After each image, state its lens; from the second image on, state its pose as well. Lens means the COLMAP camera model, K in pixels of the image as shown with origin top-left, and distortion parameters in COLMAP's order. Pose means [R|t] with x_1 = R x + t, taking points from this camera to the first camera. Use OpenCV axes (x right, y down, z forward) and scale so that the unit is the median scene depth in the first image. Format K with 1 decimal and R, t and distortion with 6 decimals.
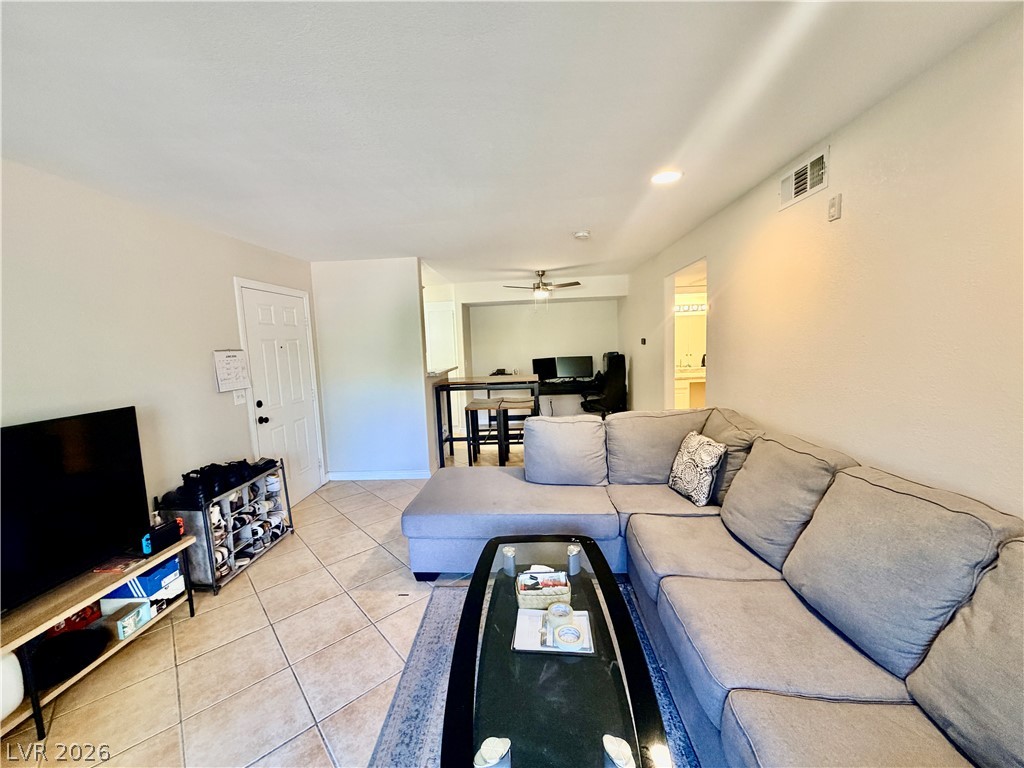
lens RADIAL K [[407.2, 0, 509.8], [0, 407.2, 383.1], [0, 0, 1]] dist [0.002421, -0.000357]
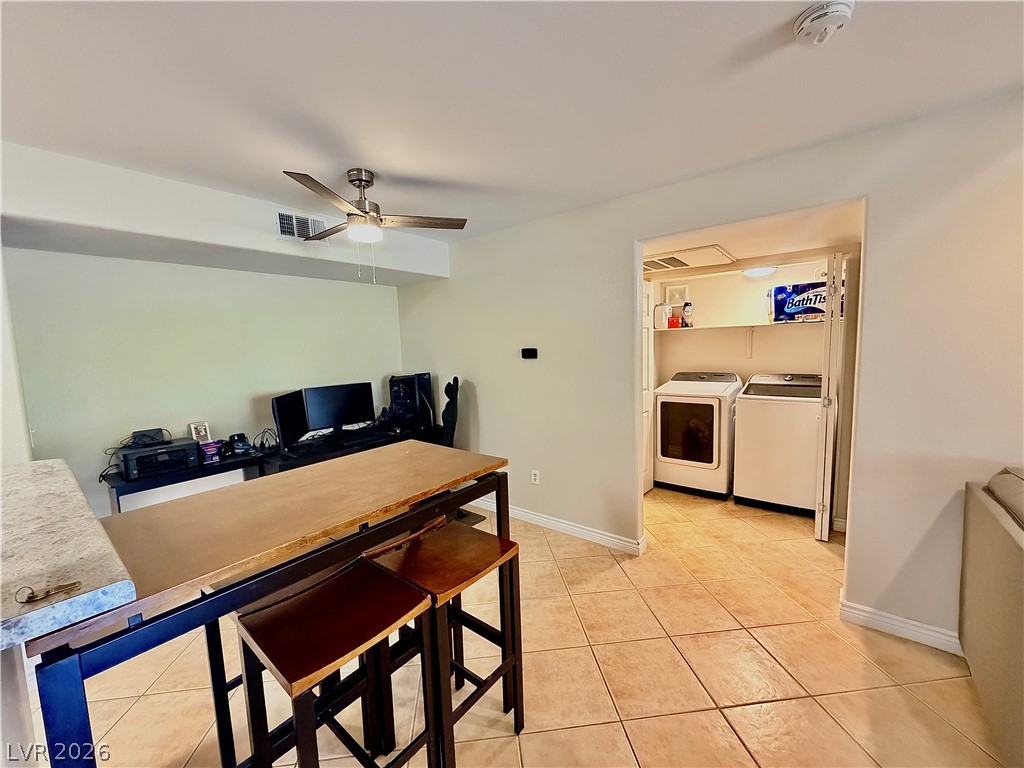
lens RADIAL K [[407.2, 0, 509.8], [0, 407.2, 383.1], [0, 0, 1]] dist [0.002421, -0.000357]
pose [[0.587884, -0.054326, 0.807119, -0.321997], [0.090940, 0.995856, 0.000792, -0.121377], [-0.803818, 0.072934, 0.590388, 1.314050]]
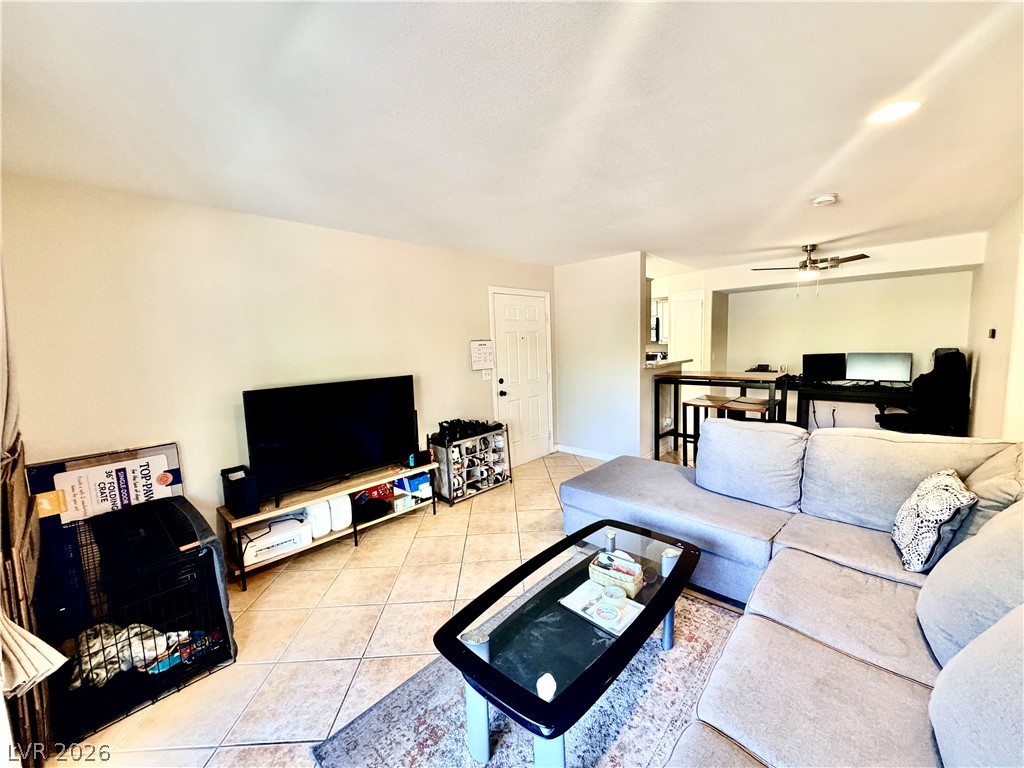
lens RADIAL K [[407.2, 0, 509.8], [0, 407.2, 383.1], [0, 0, 1]] dist [0.002421, -0.000357]
pose [[0.764582, 0.081538, -0.639348, 0.312943], [-0.063557, 0.996669, 0.051102, -0.014336], [0.641385, 0.001564, 0.767218, 0.003525]]
